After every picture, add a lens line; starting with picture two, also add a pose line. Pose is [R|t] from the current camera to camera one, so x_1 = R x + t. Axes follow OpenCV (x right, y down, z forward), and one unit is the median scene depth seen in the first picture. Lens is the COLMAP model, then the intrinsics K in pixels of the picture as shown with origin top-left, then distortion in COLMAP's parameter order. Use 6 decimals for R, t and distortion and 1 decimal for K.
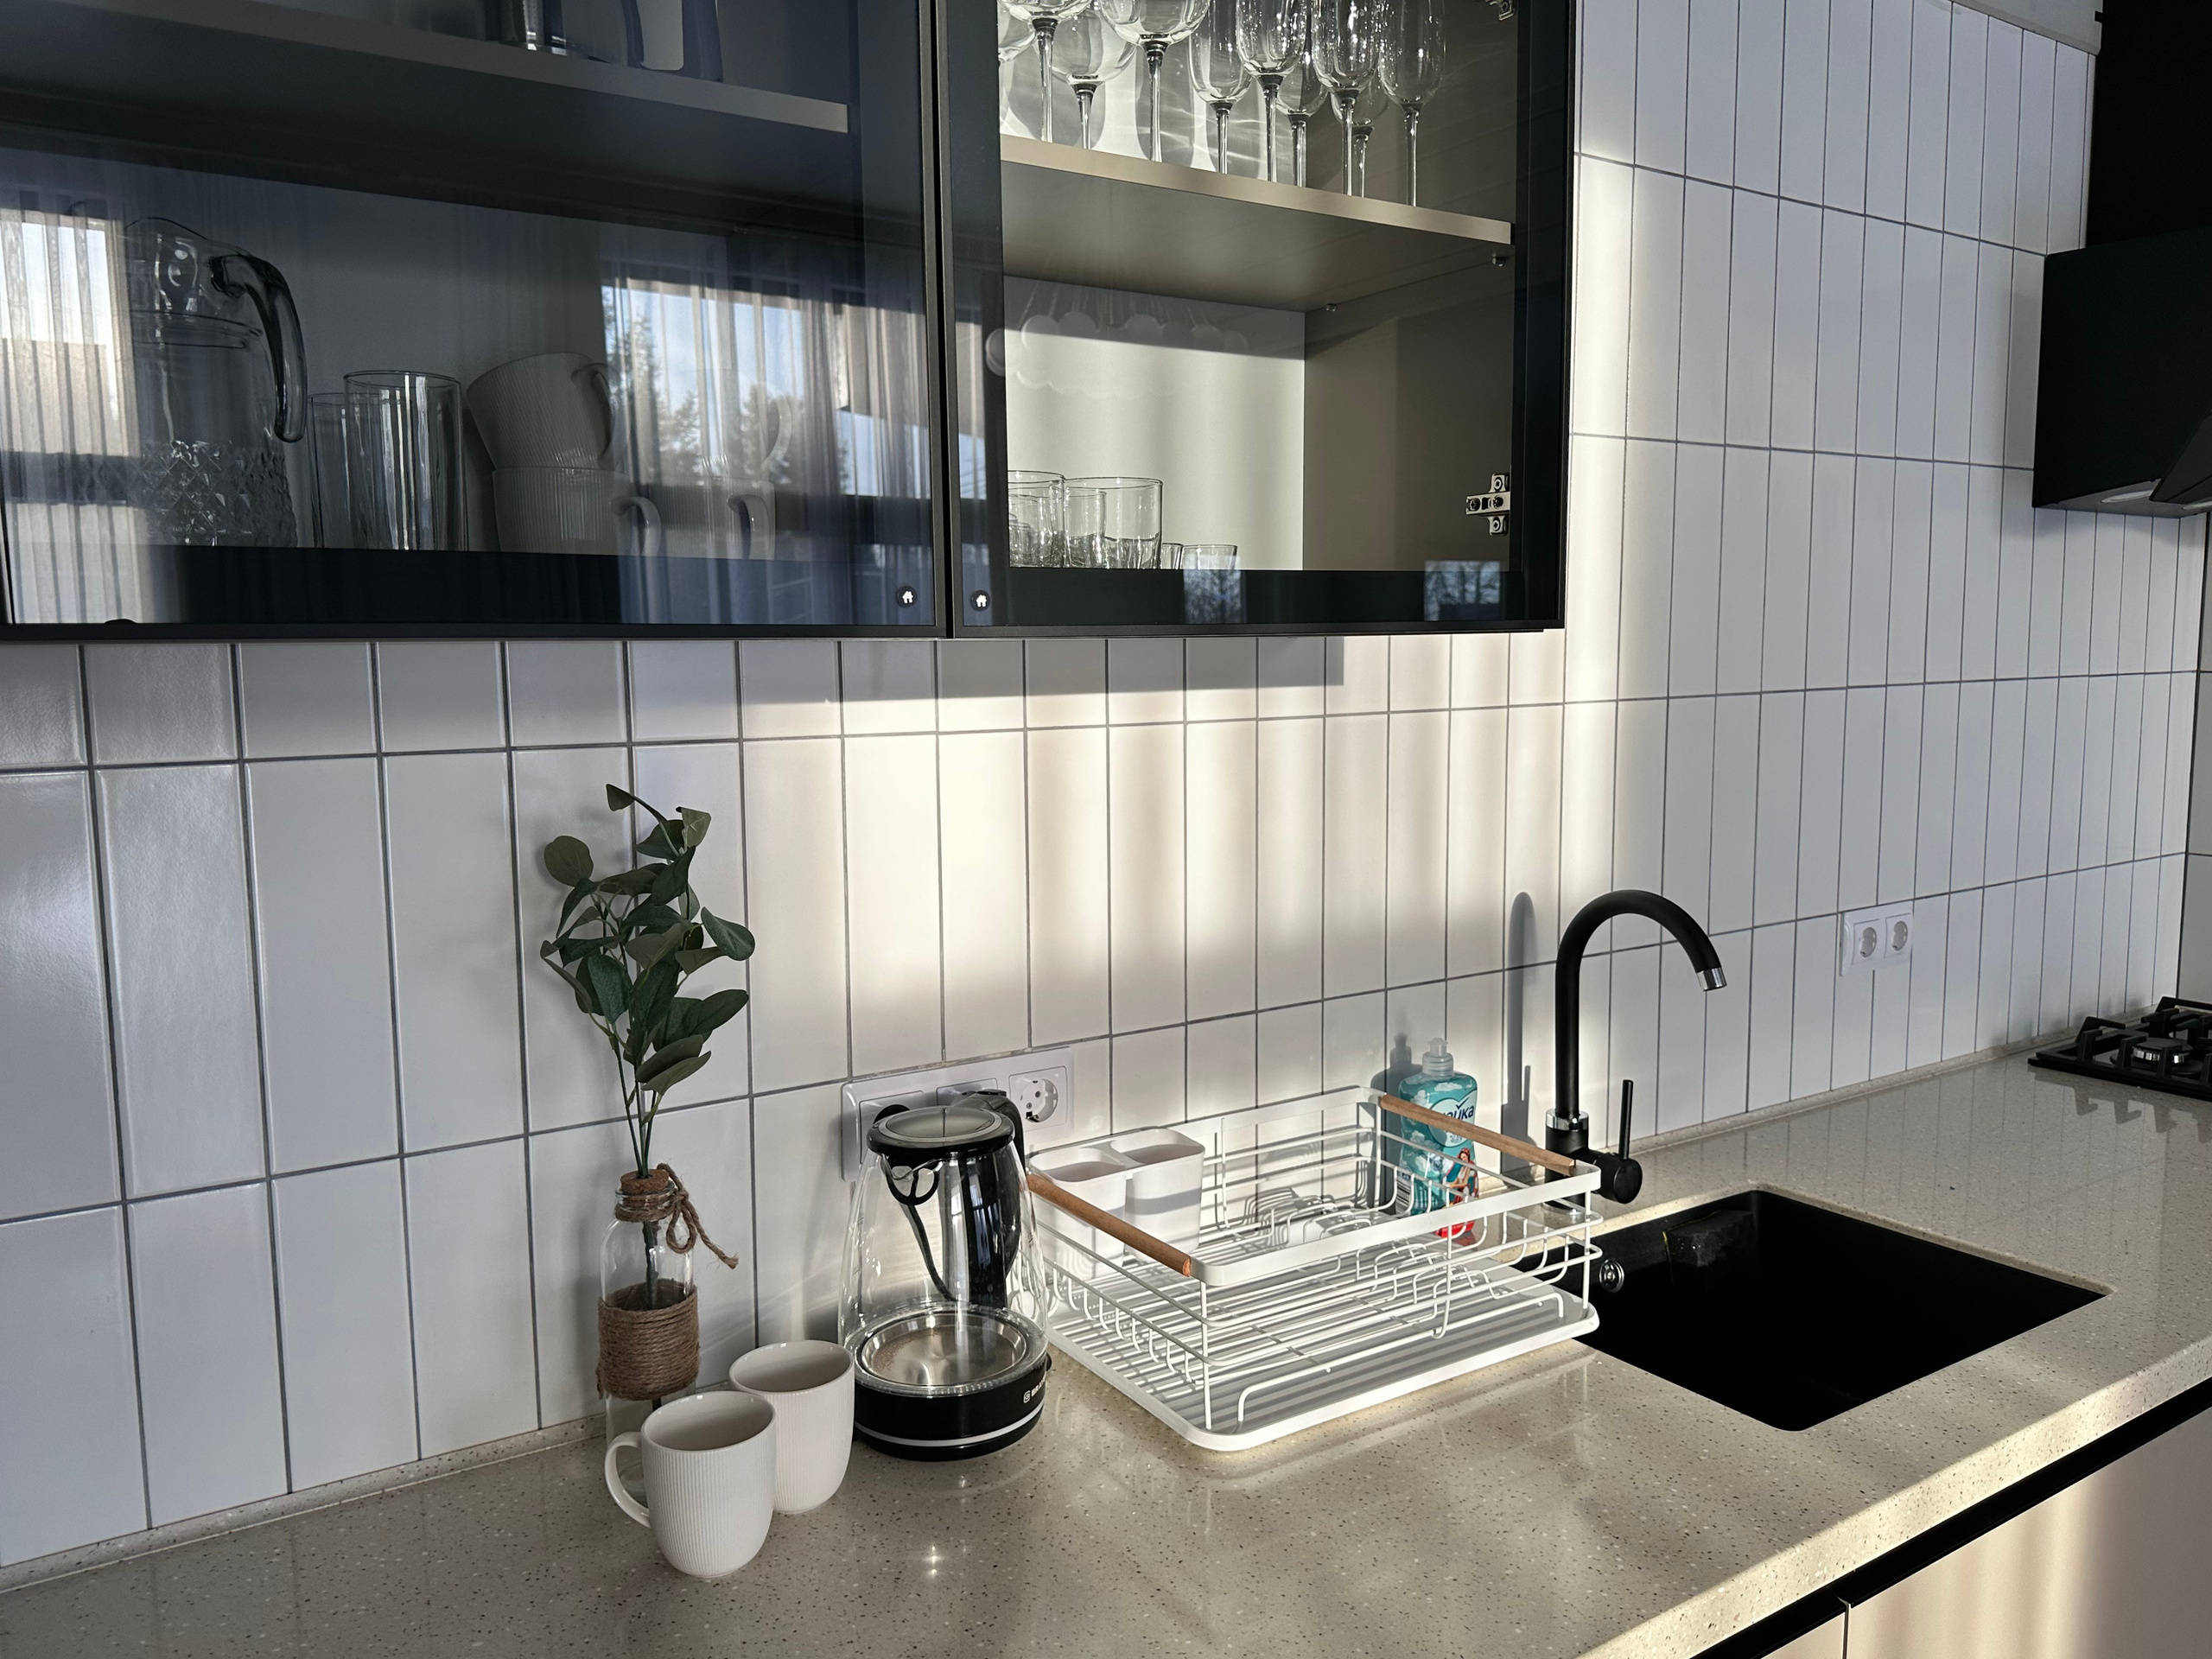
lens RADIAL K [[1626.4, 0, 1107.0], [0, 1626.4, 823.5], [0, 0, 1]] dist [-0.007613, 0.004085]
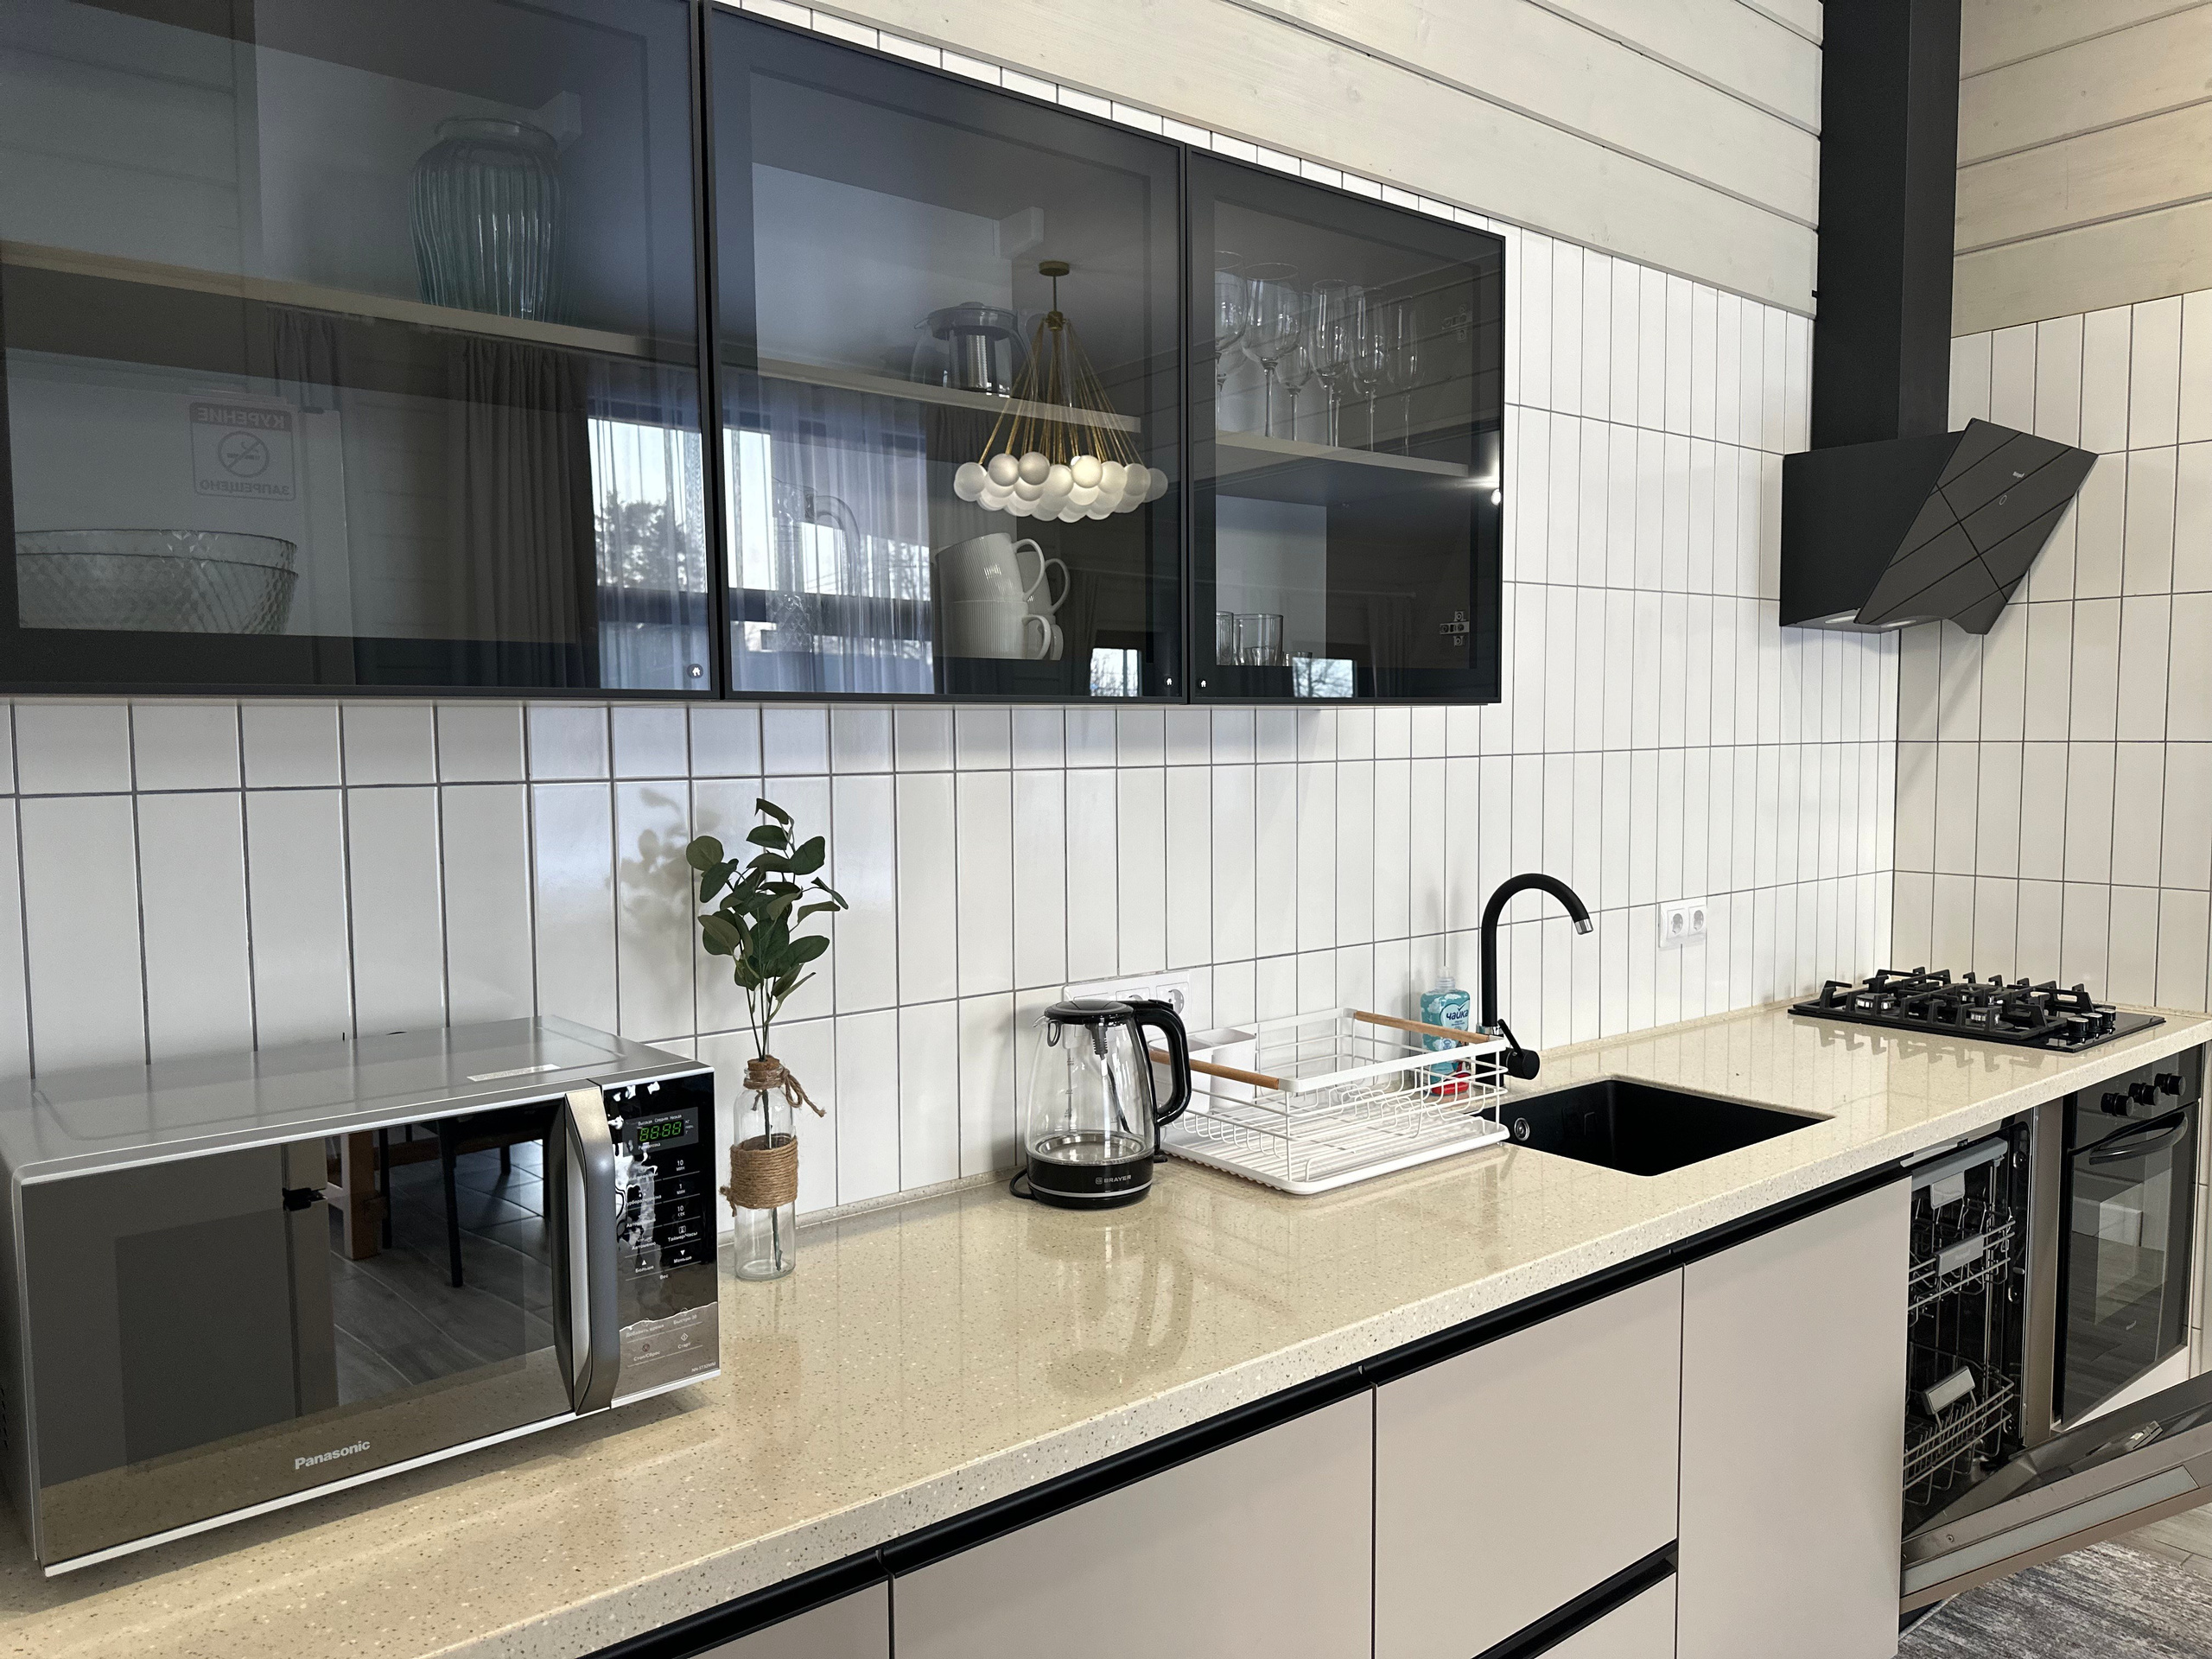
lens RADIAL K [[1568.7, 0, 1106.5], [0, 1568.7, 840.3], [0, 0, 1]] dist [0.059156, -0.099704]
pose [[0.995087, -0.004559, 0.098897, -0.170845], [0.008828, 0.999046, -0.042771, 0.052110], [-0.098607, 0.043434, 0.994178, -0.341309]]
